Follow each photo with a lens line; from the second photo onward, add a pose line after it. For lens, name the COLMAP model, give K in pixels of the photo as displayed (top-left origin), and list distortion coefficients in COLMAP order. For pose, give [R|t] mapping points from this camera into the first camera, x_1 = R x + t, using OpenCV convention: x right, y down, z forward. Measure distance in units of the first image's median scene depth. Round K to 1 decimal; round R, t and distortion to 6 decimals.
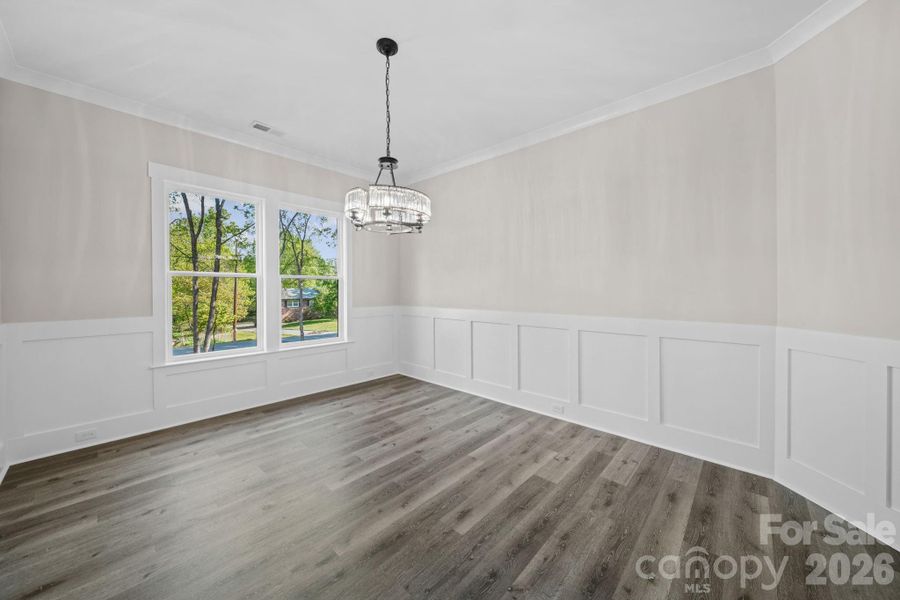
lens RADIAL K [[327.9, 0, 457.5], [0, 327.9, 296.1], [0, 0, 1]] dist [0.000296, 0.000053]
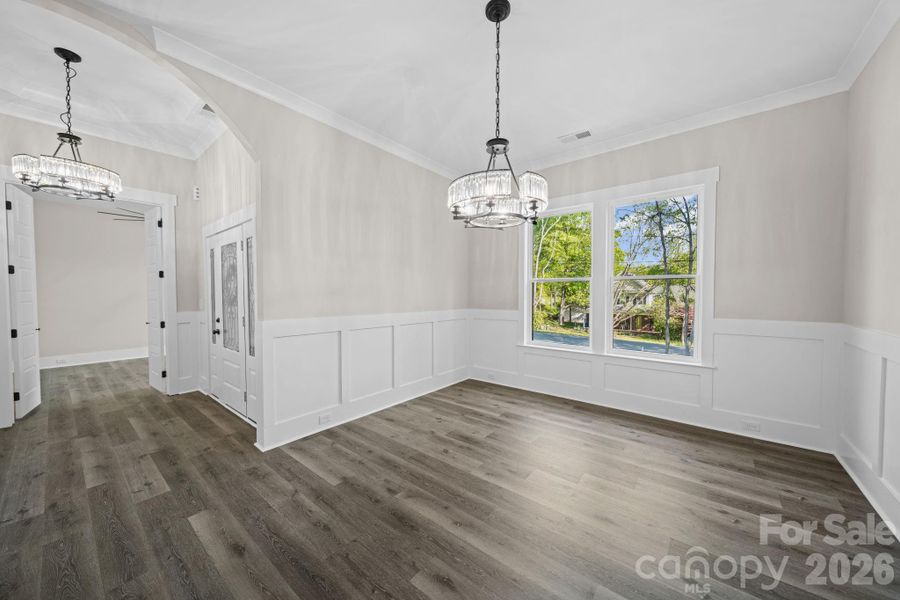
lens RADIAL K [[320.6, 0, 447.8], [0, 320.6, 306.9], [0, 0, 1]] dist [-0.000845, -0.000366]
pose [[0.043498, 0.044236, -0.998074, 0.576172], [-0.020304, 0.998852, 0.043385, -0.010789], [0.998847, 0.018378, 0.044346, 0.743760]]
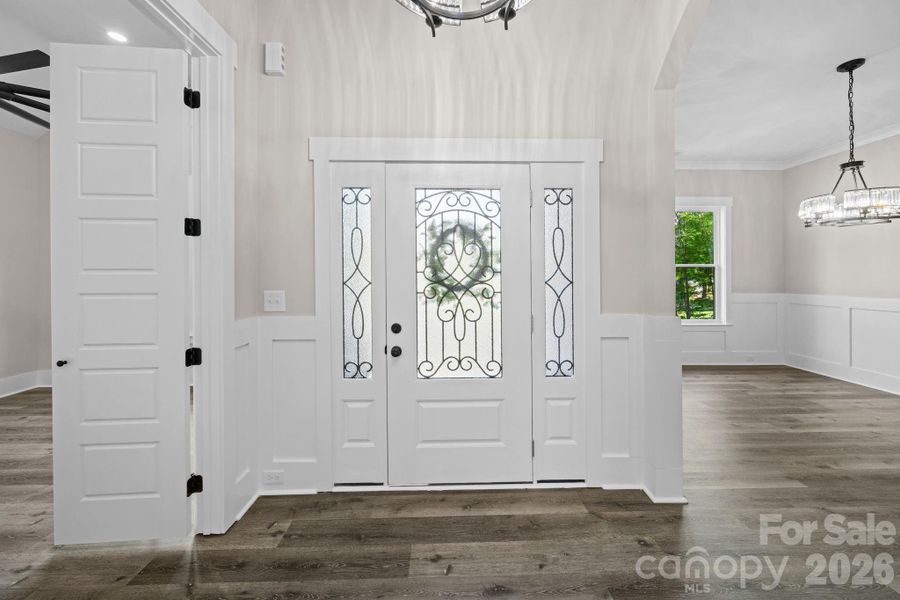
lens RADIAL K [[333.8, 0, 450.5], [0, 333.8, 278.4], [0, 0, 1]] dist [-0.000929, -0.000197]
pose [[0.690345, 0.010943, -0.723398, -0.308462], [-0.019624, 0.999801, -0.003602, 0.017549], [0.723214, 0.016682, 0.690422, -0.754563]]
